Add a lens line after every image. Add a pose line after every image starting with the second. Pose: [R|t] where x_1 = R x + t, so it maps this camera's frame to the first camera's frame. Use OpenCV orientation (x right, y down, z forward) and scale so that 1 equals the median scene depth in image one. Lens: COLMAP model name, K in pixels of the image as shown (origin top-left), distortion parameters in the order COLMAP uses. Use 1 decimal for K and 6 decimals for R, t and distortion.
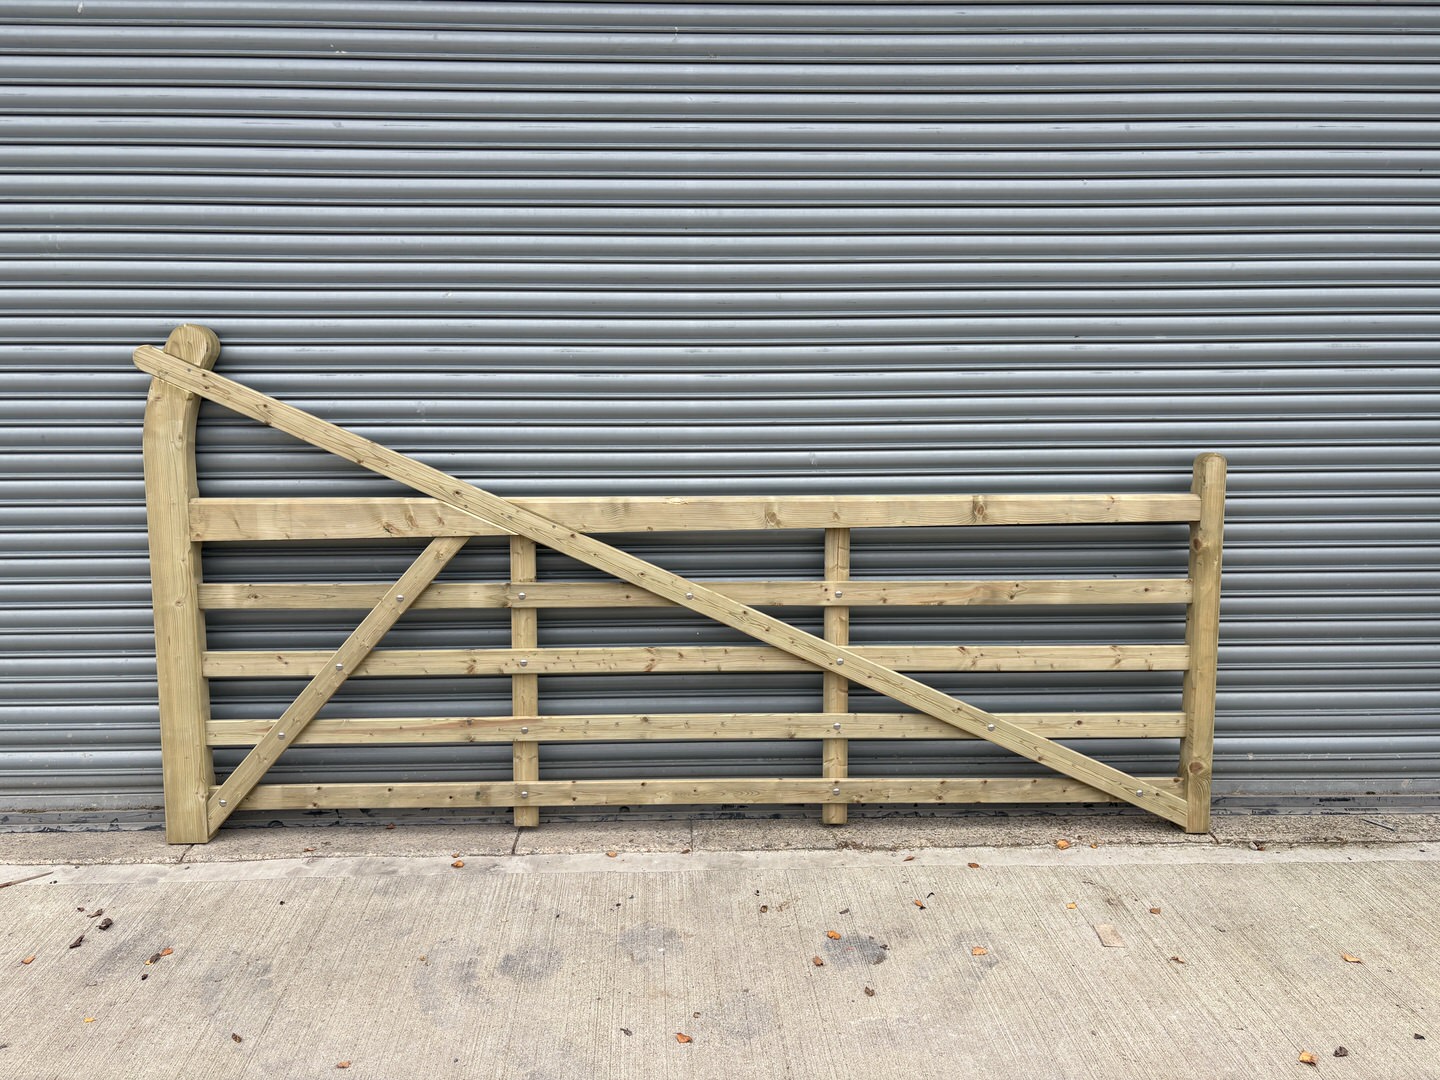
lens RADIAL K [[1080.9, 0, 715.6], [0, 1080.9, 546.0], [0, 0, 1]] dist [0.044962, -0.045905]
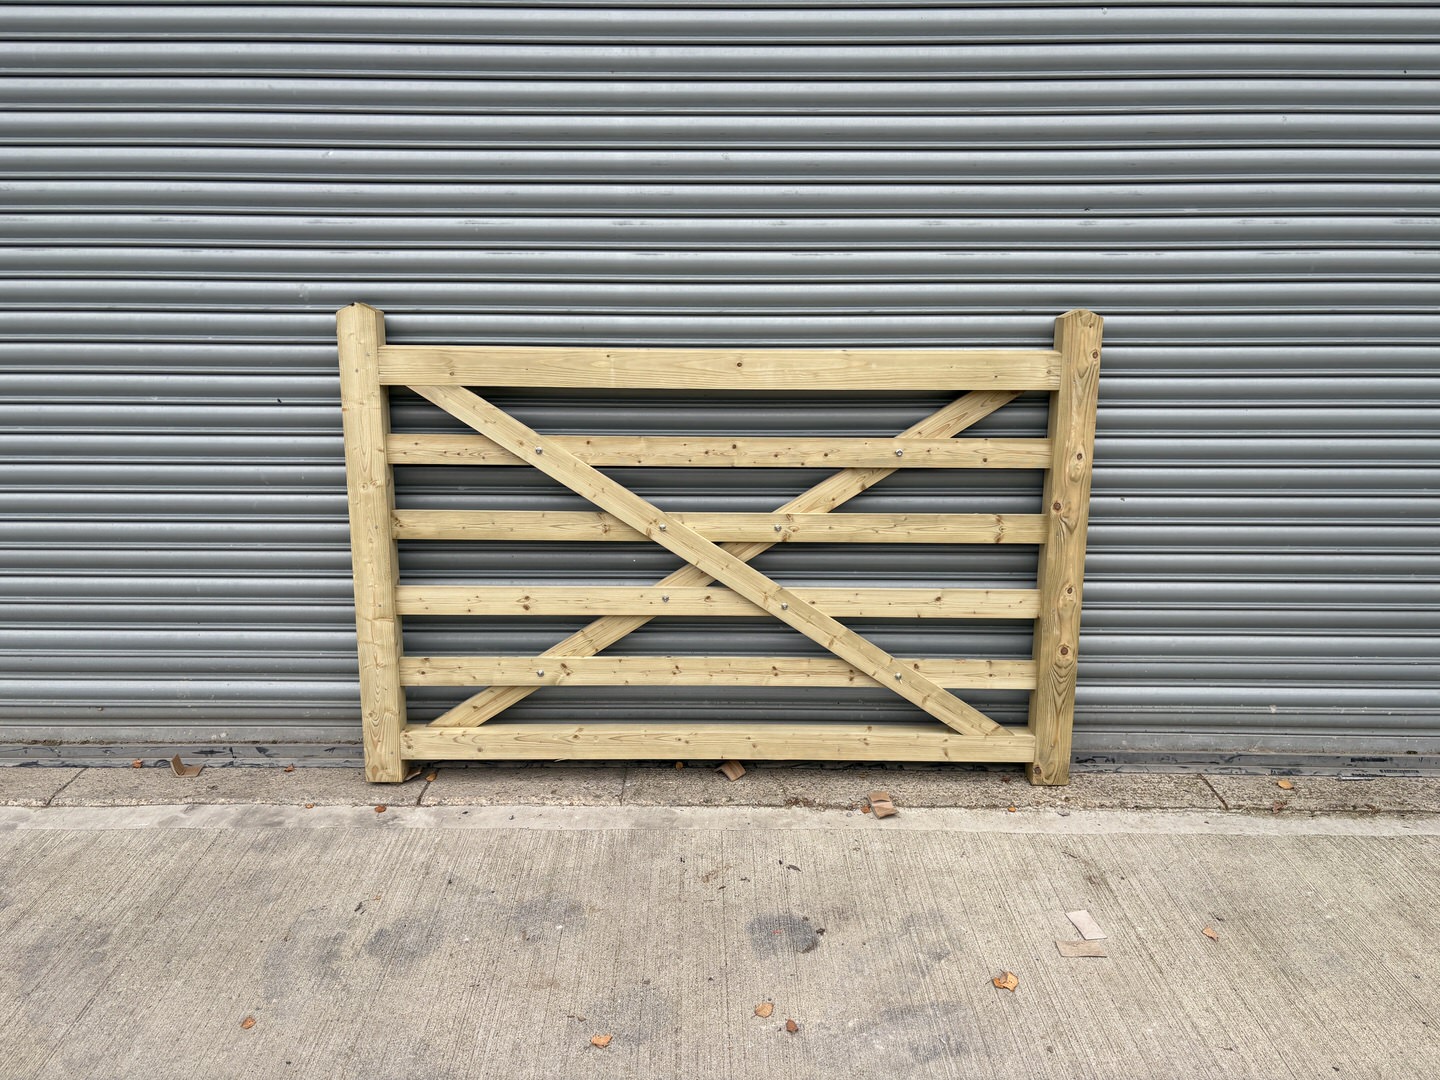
lens RADIAL K [[1080.9, 0, 722.8], [0, 1080.9, 550.7], [0, 0, 1]] dist [0.044962, -0.045905]
pose [[0.999237, 0.014708, -0.036191, 0.093117], [-0.011399, 0.995878, 0.089981, -0.005455], [0.037365, -0.089499, 0.995286, 0.148881]]
